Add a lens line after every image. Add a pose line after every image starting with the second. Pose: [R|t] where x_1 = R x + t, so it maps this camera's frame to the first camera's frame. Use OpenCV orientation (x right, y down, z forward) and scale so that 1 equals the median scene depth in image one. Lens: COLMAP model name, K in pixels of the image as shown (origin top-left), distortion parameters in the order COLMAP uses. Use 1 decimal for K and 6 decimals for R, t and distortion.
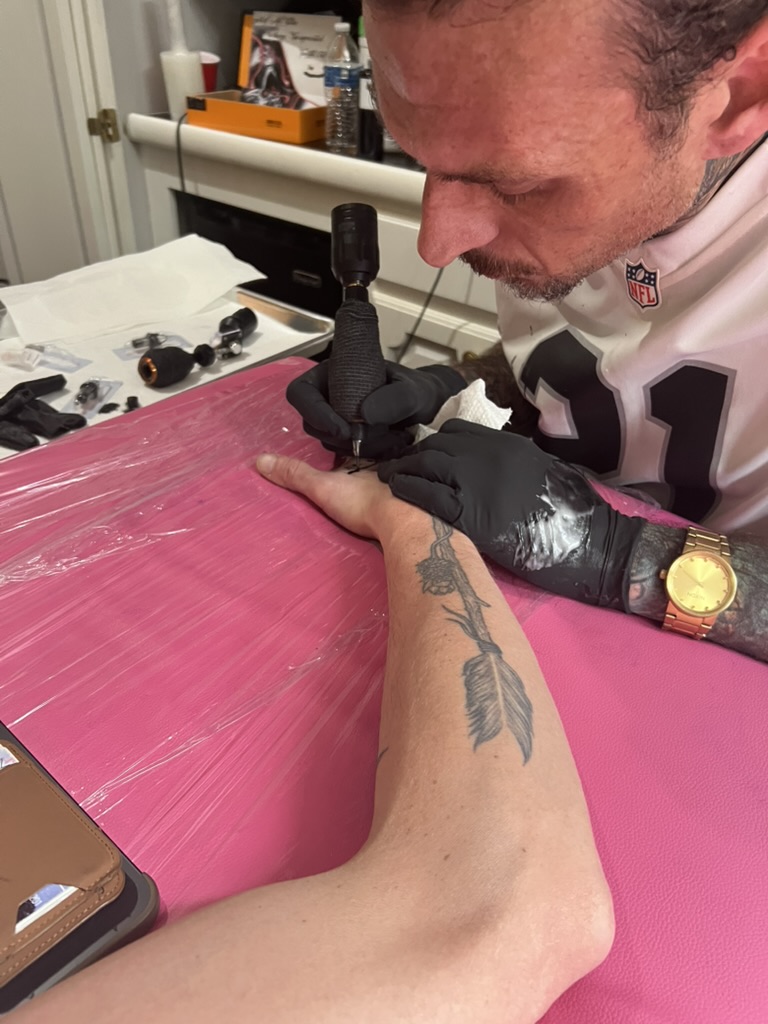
lens RADIAL K [[769.8, 0, 405.1], [0, 769.8, 535.3], [0, 0, 1]] dist [0.015706, -0.036799]
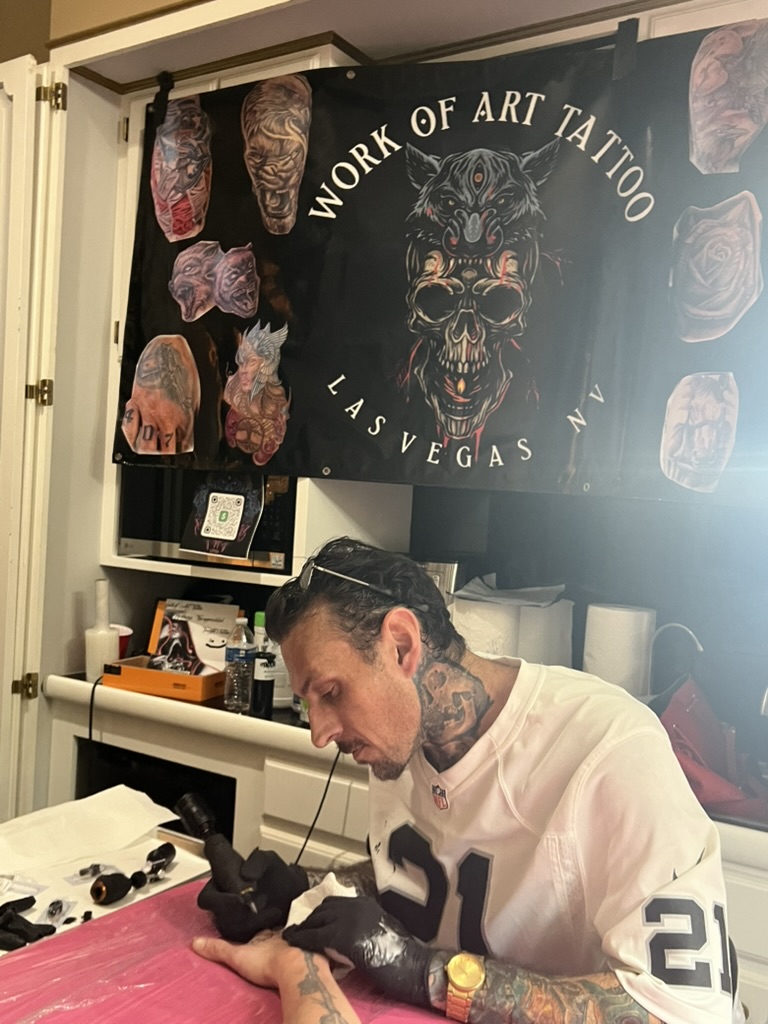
lens RADIAL K [[978.0, 0, 385.9], [0, 978.0, 513.4], [0, 0, 1]] dist [0.003197, 0.000000]
pose [[0.995088, 0.008029, 0.098671, -0.004480], [0.049828, 0.820626, -0.569289, 0.141361], [-0.085543, 0.571409, 0.816195, -0.475556]]
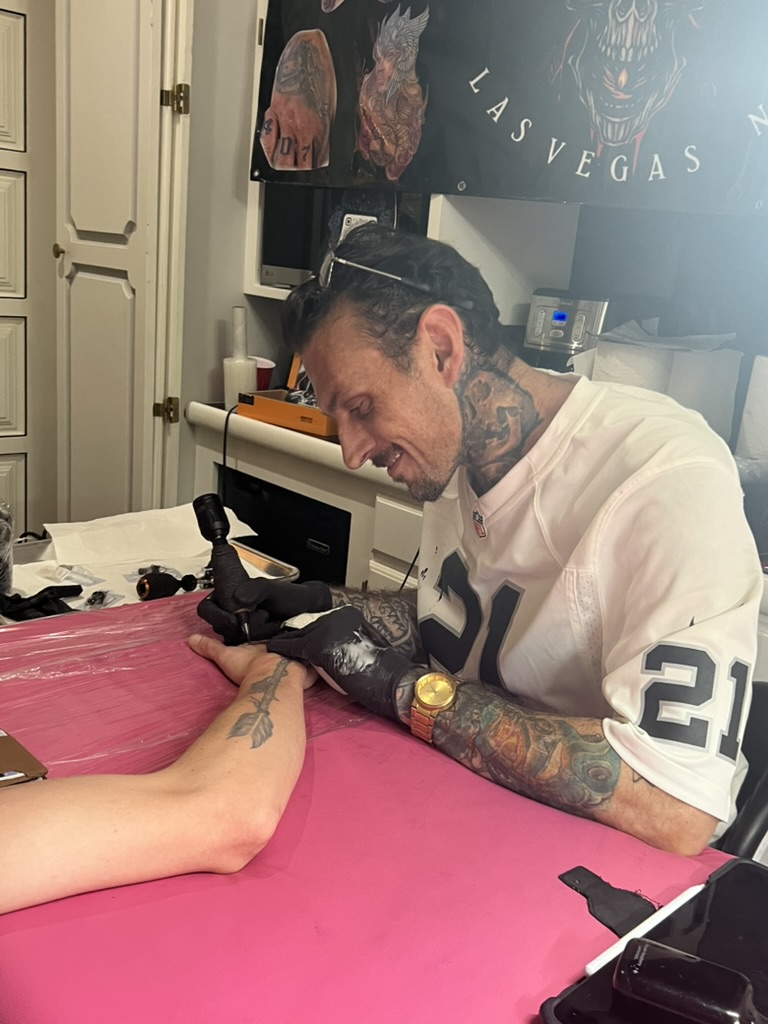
lens RADIAL K [[978.0, 0, 392.1], [0, 978.0, 519.9], [0, 0, 1]] dist [0.003197, 0.000000]
pose [[0.989217, 0.075162, -0.125700, 0.177140], [-0.115879, 0.926538, -0.357909, 0.137670], [0.089565, 0.368616, 0.925257, -0.340283]]
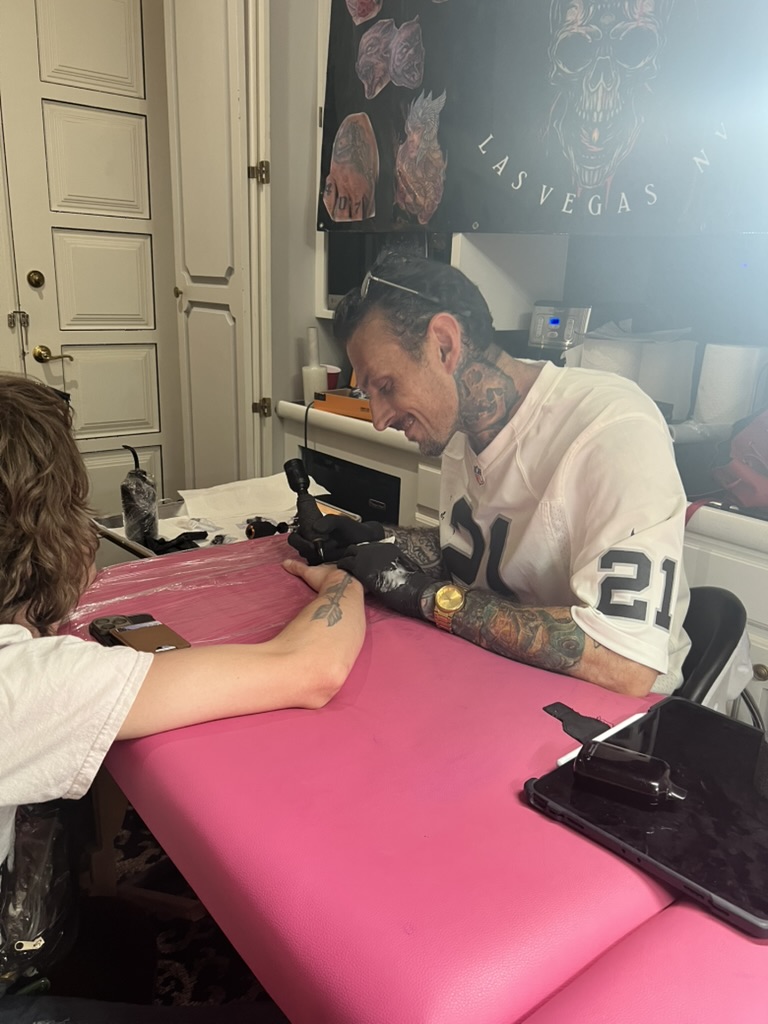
lens RADIAL K [[769.8, 0, 382.8], [0, 769.8, 516.6], [0, 0, 1]] dist [0.015706, -0.036799]
pose [[0.978842, 0.046399, -0.199286, 0.209947], [-0.109766, 0.941021, -0.320049, 0.185174], [0.172682, 0.335152, 0.926204, -0.408499]]
